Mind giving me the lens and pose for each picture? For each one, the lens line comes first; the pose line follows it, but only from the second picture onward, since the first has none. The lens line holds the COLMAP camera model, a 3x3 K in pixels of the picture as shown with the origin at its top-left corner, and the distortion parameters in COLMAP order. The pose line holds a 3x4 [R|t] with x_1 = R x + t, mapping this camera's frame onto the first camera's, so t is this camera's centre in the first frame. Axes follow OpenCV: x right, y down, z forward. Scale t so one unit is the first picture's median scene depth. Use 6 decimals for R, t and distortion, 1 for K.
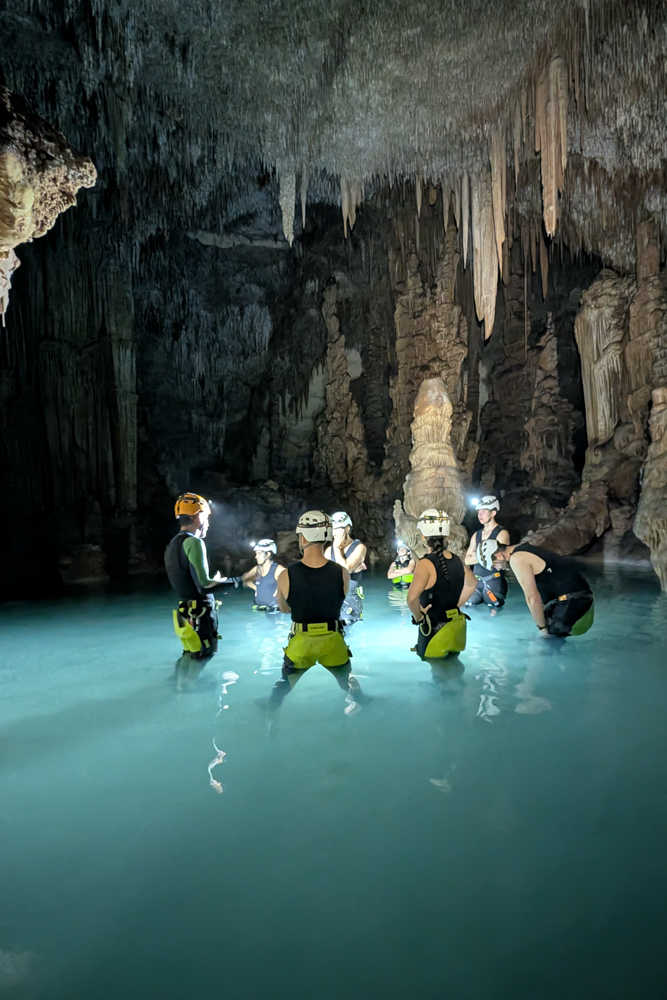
lens RADIAL K [[430.7, 0, 333.2], [0, 430.7, 562.9], [0, 0, 1]] dist [0.002780, -0.000044]
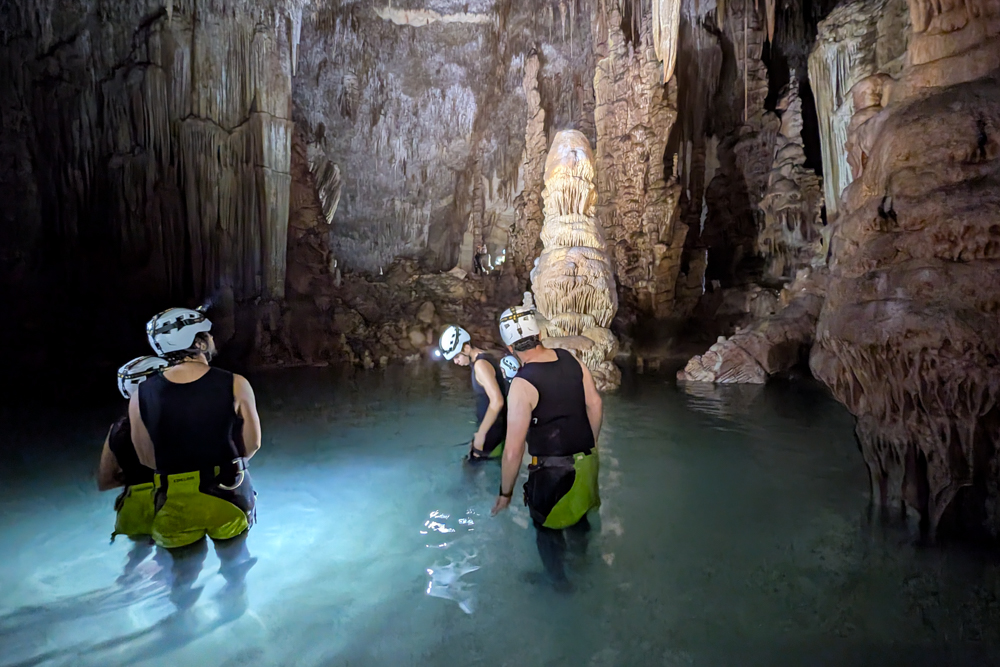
lens RADIAL K [[432.1, 0, 500.0], [0, 432.1, 333.5], [0, 0, 1]] dist [0.012861, -0.009392]
pose [[0.985948, 0.027878, -0.164712, 0.096037], [-0.034718, 0.998644, -0.038795, -0.017282], [0.163407, 0.043968, 0.985578, 0.101815]]
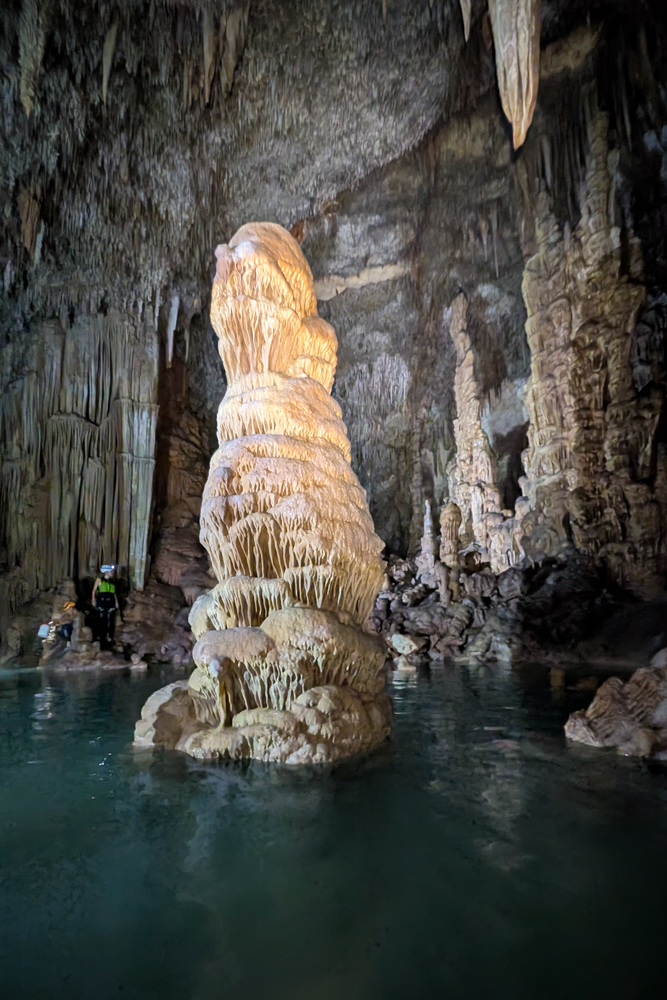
lens RADIAL K [[436.7, 0, 336.1], [0, 436.7, 577.5], [0, 0, 1]] dist [-0.000522, -0.000800]
pose [[0.858960, -0.039701, -0.510502, 0.186824], [-0.040183, 0.988689, -0.144499, -0.025690], [0.510464, 0.144632, 0.847648, 0.295024]]
